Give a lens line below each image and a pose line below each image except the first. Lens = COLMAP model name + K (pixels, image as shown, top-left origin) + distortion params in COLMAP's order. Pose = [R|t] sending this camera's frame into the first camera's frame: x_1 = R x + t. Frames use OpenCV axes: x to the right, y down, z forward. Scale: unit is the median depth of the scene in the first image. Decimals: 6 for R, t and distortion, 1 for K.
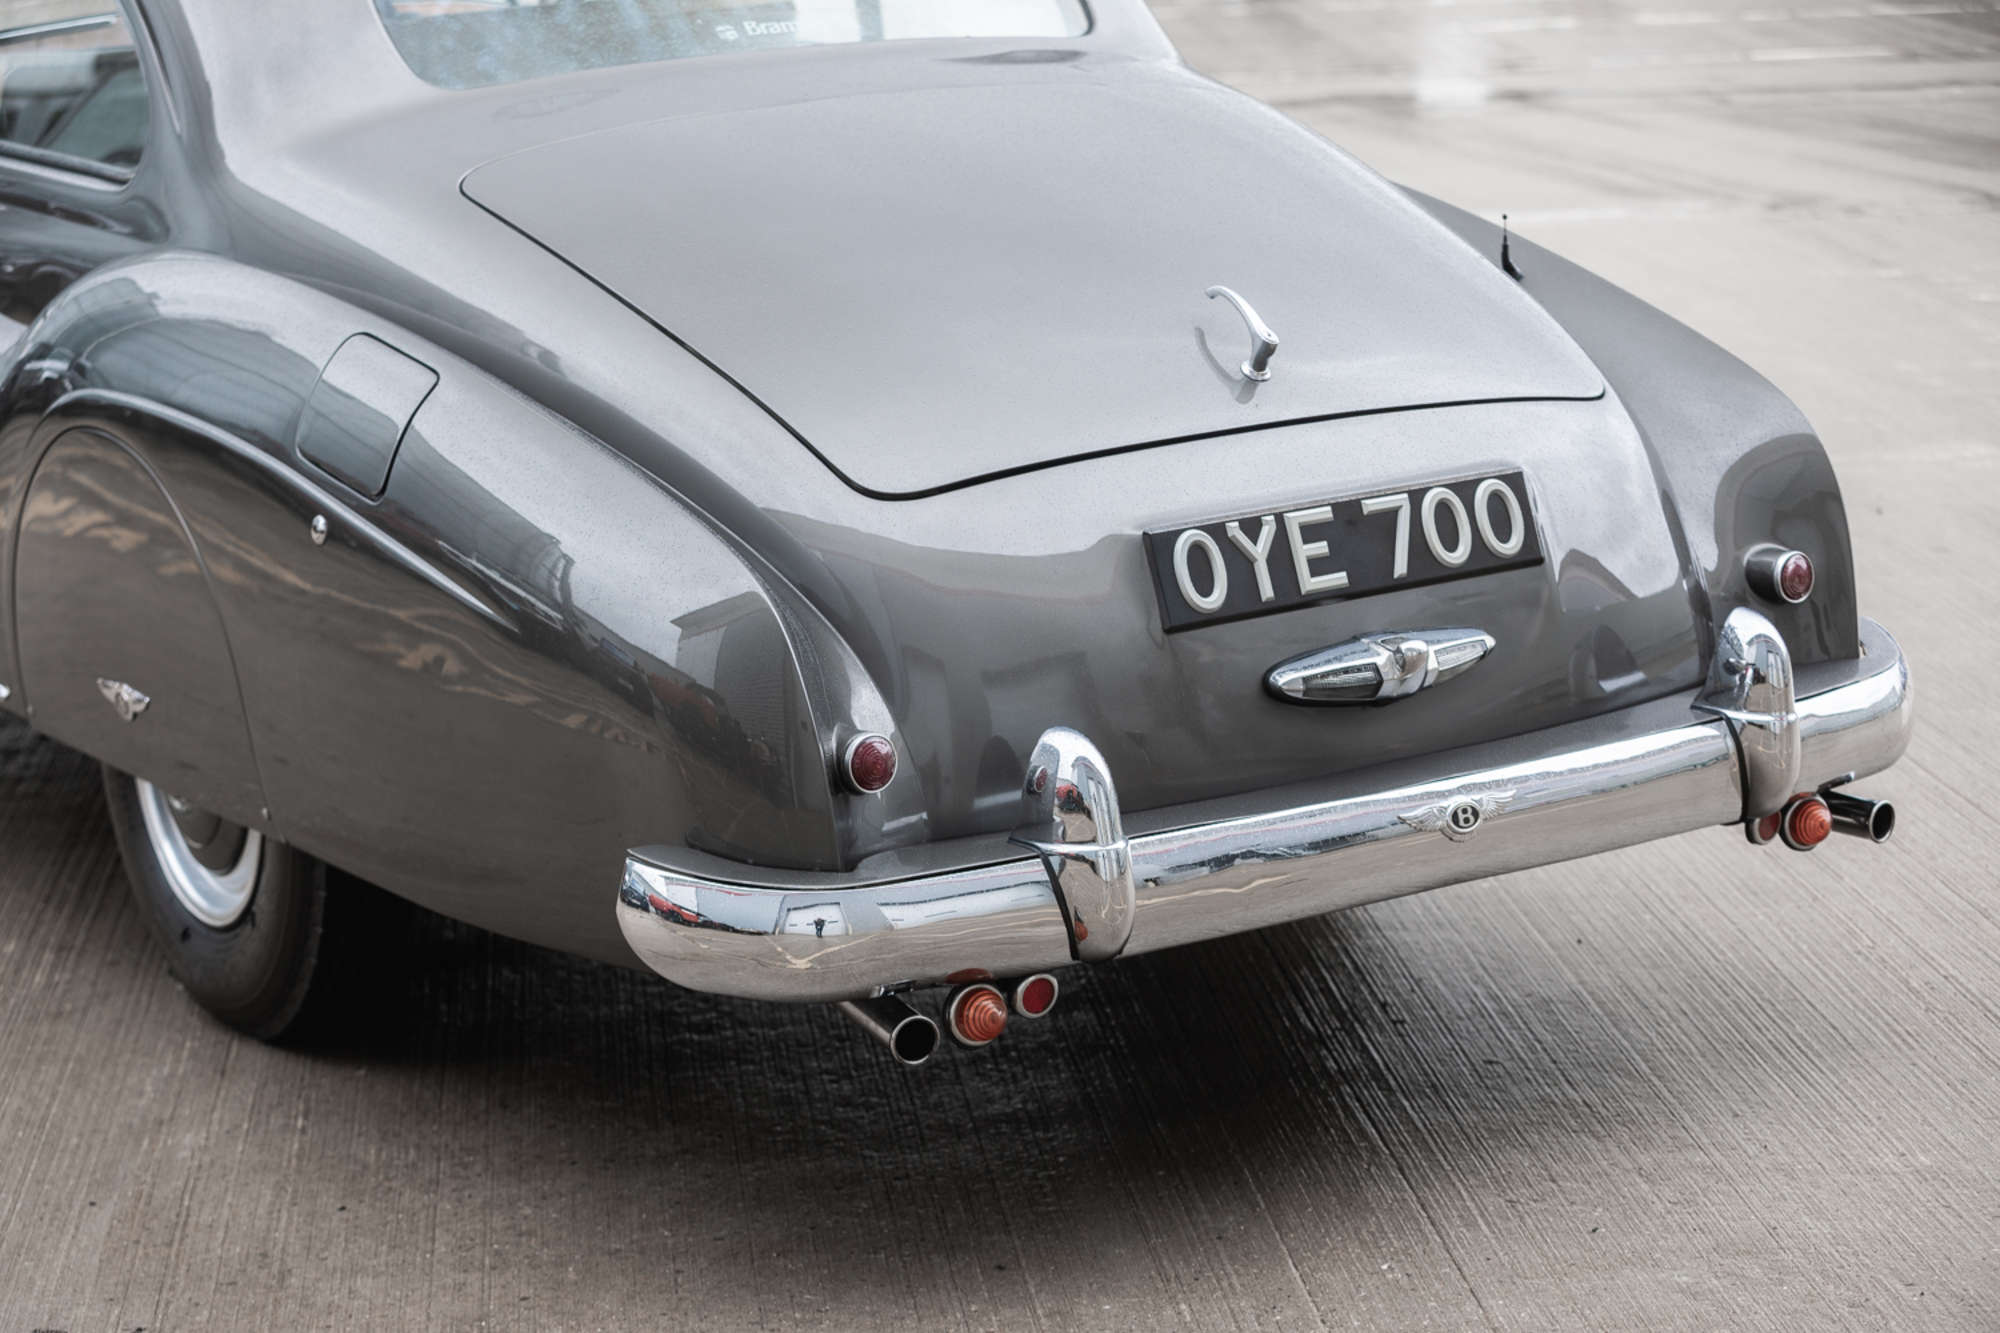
lens RADIAL K [[4243.5, 0, 1000.0], [0, 4243.5, 666.5], [0, 0, 1]] dist [-0.297673, 0.011504]
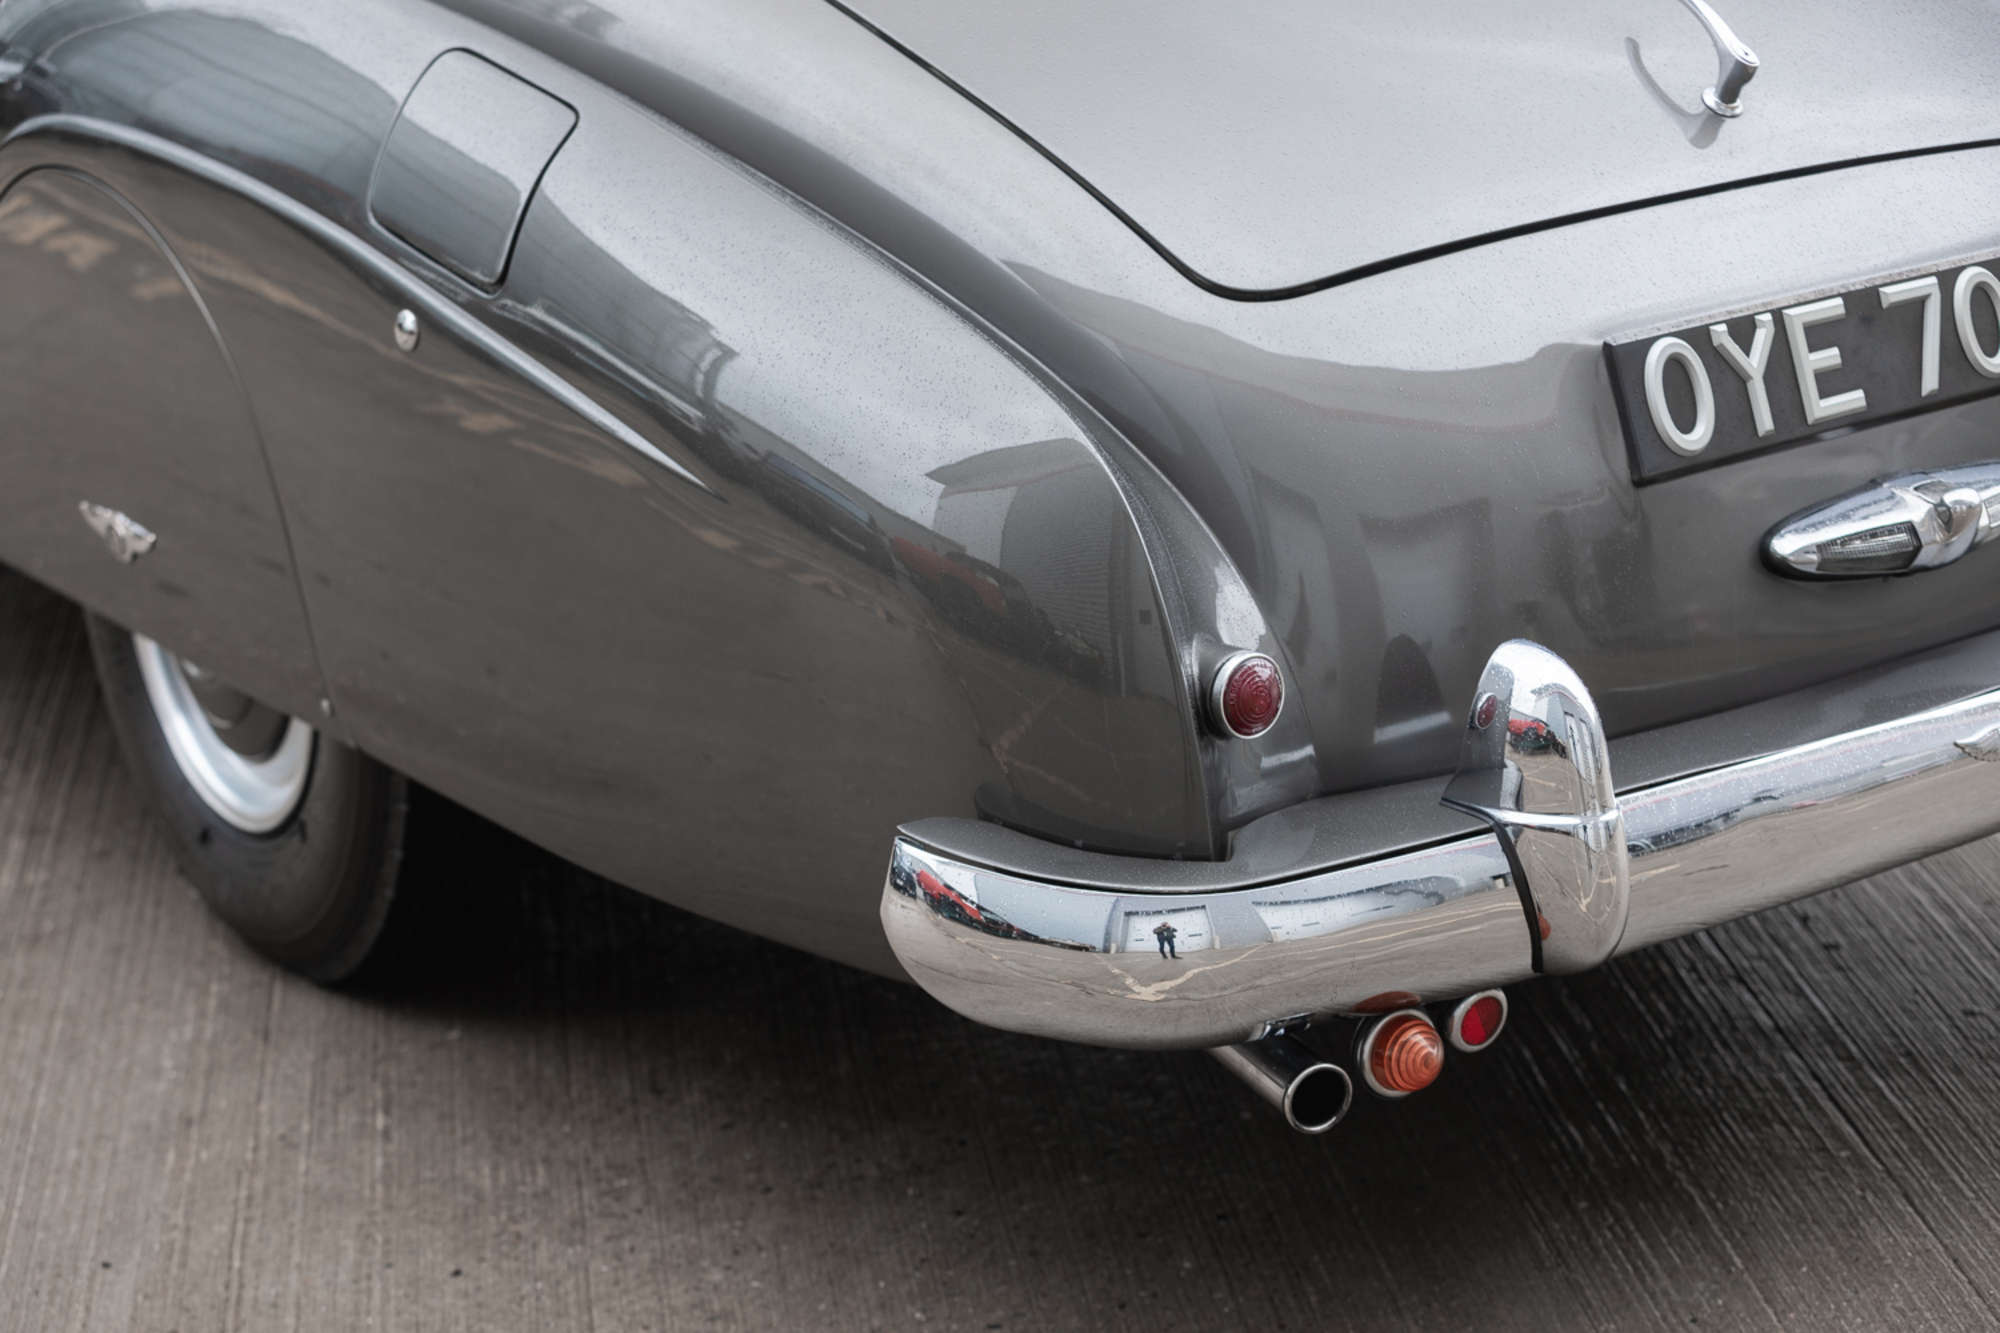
lens RADIAL K [[4214.7, 0, 955.1], [0, 4214.7, 669.0], [0, 0, 1]] dist [-0.280107, 0.371291]
pose [[0.999869, -0.009229, 0.013273, -0.078898], [0.007818, 0.994682, 0.102695, -0.047284], [-0.014151, -0.102578, 0.994624, 0.290652]]
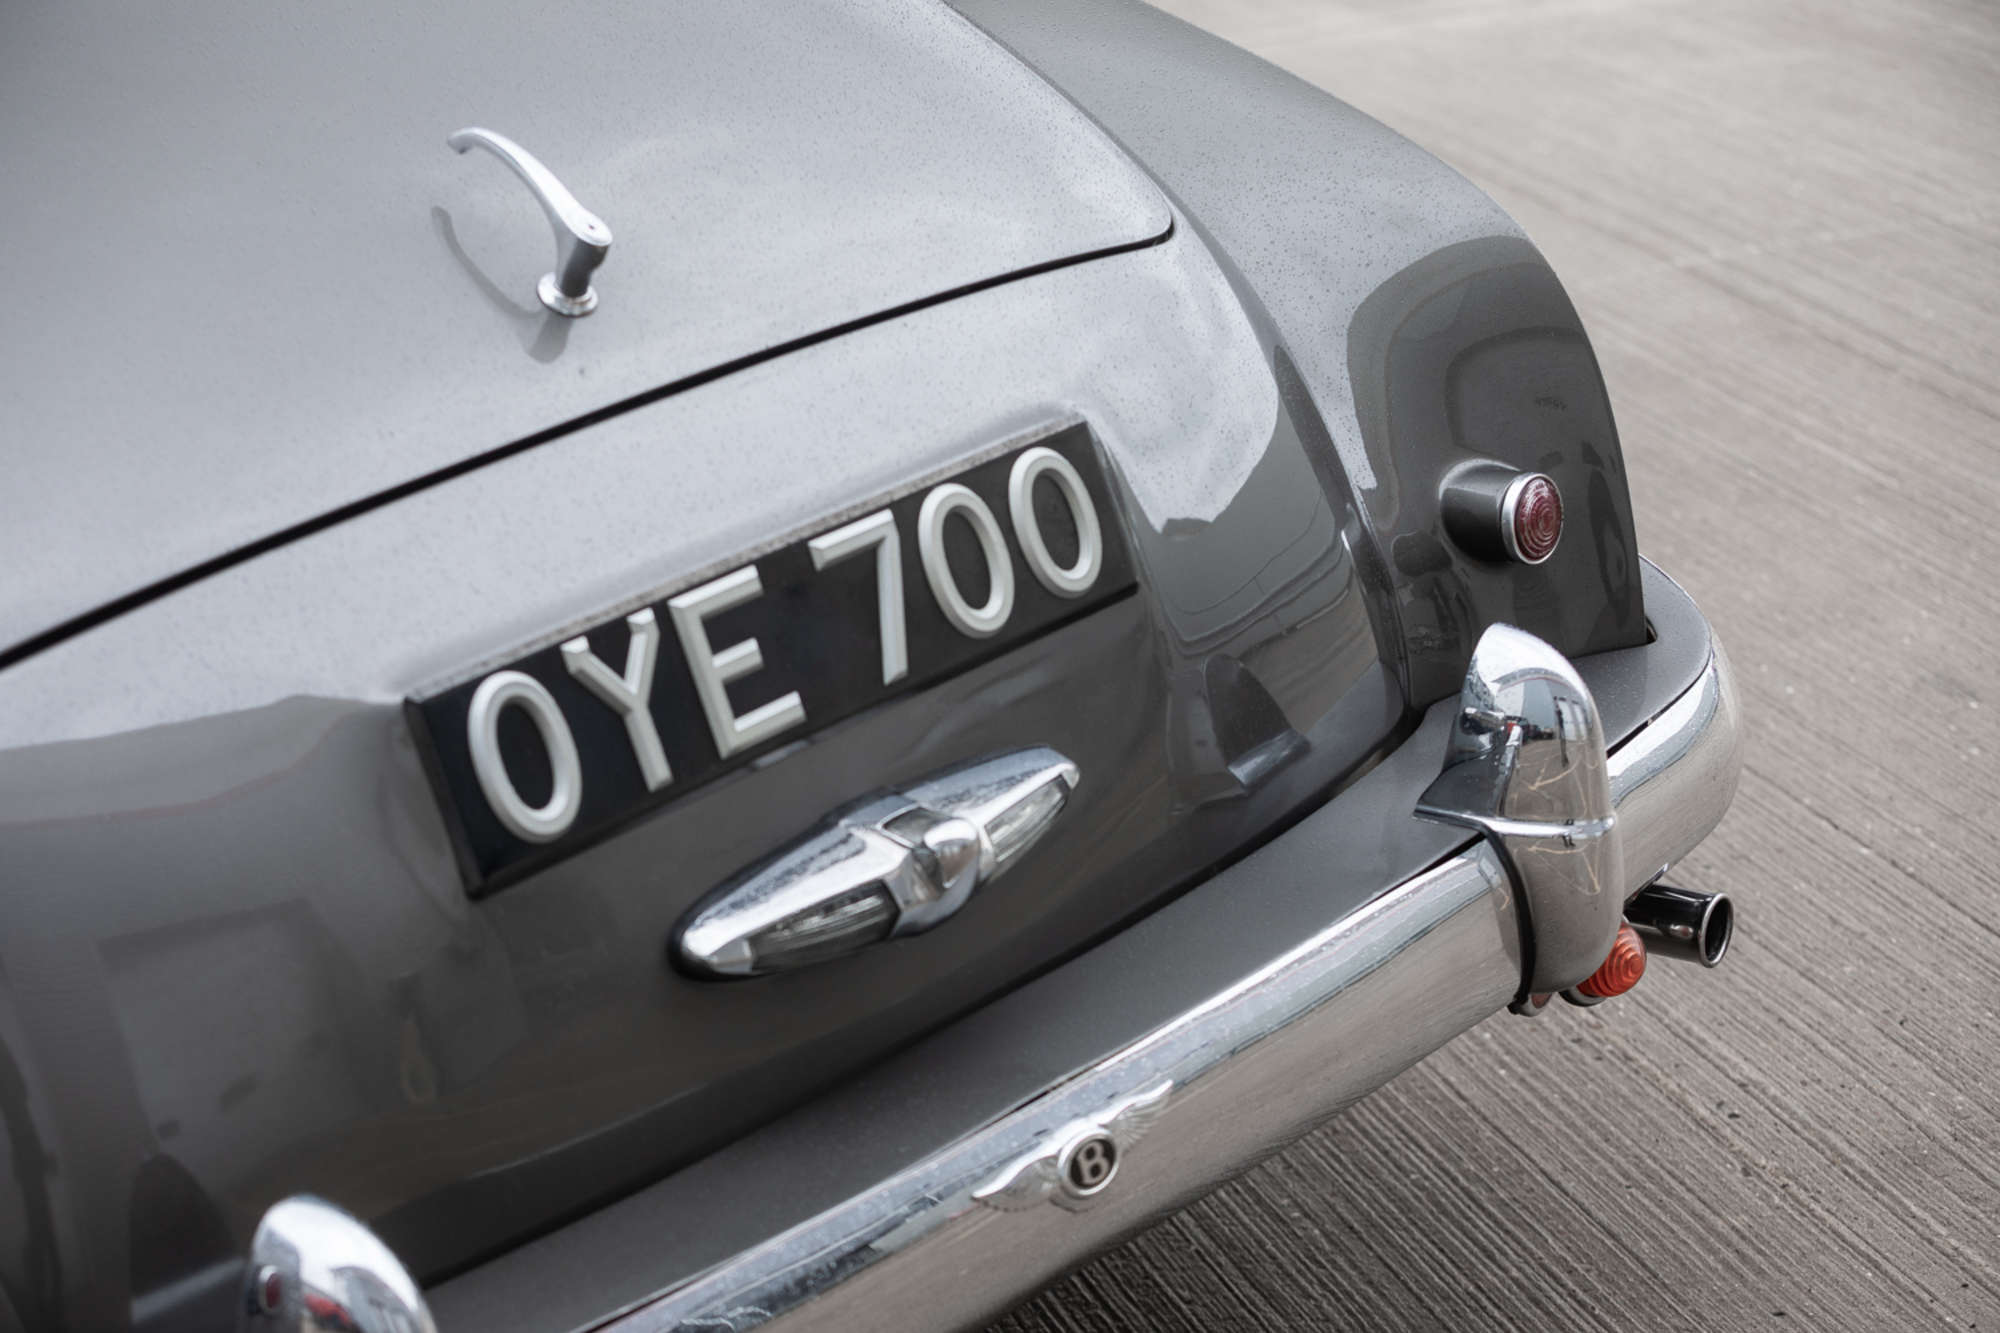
lens RADIAL K [[4243.5, 0, 1000.0], [0, 4243.5, 666.5], [0, 0, 1]] dist [-0.297673, 0.011504]
pose [[0.969182, -0.119259, 0.215554, -0.003382], [0.088985, 0.985408, 0.145096, -0.093845], [-0.229713, -0.121443, 0.965652, 0.491851]]
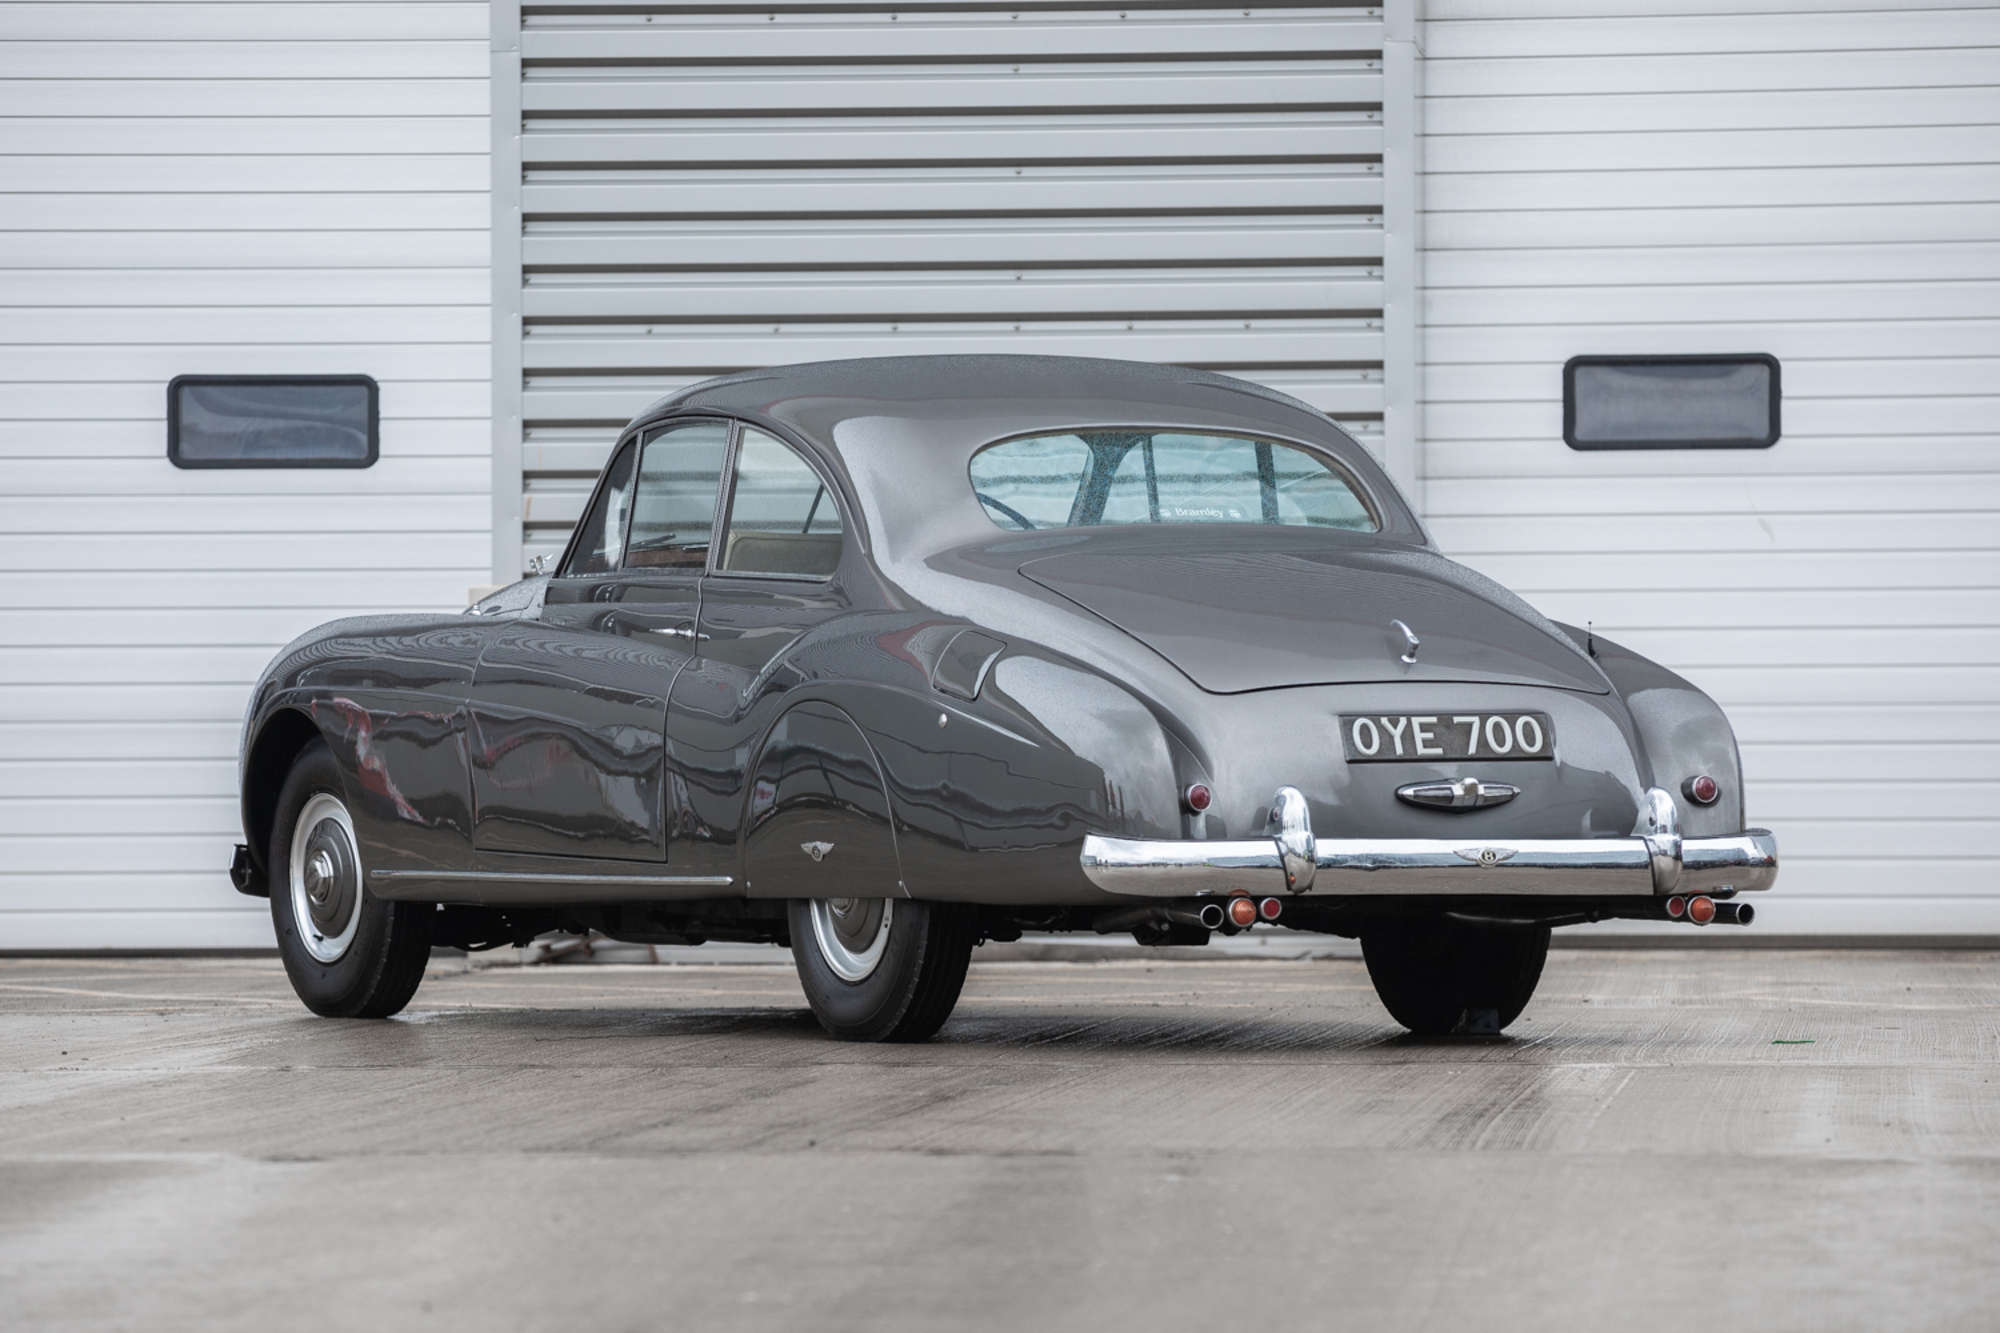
lens RADIAL K [[12920.1, 0, 1000.0], [0, 12920.1, 666.5], [0, 0, 1]] dist [0.088946, -2.600288]
pose [[0.993175, 0.030858, -0.112481, 0.556493], [-0.055043, 0.974230, -0.218740, 1.284953], [0.102832, 0.223438, 0.969279, -4.964558]]
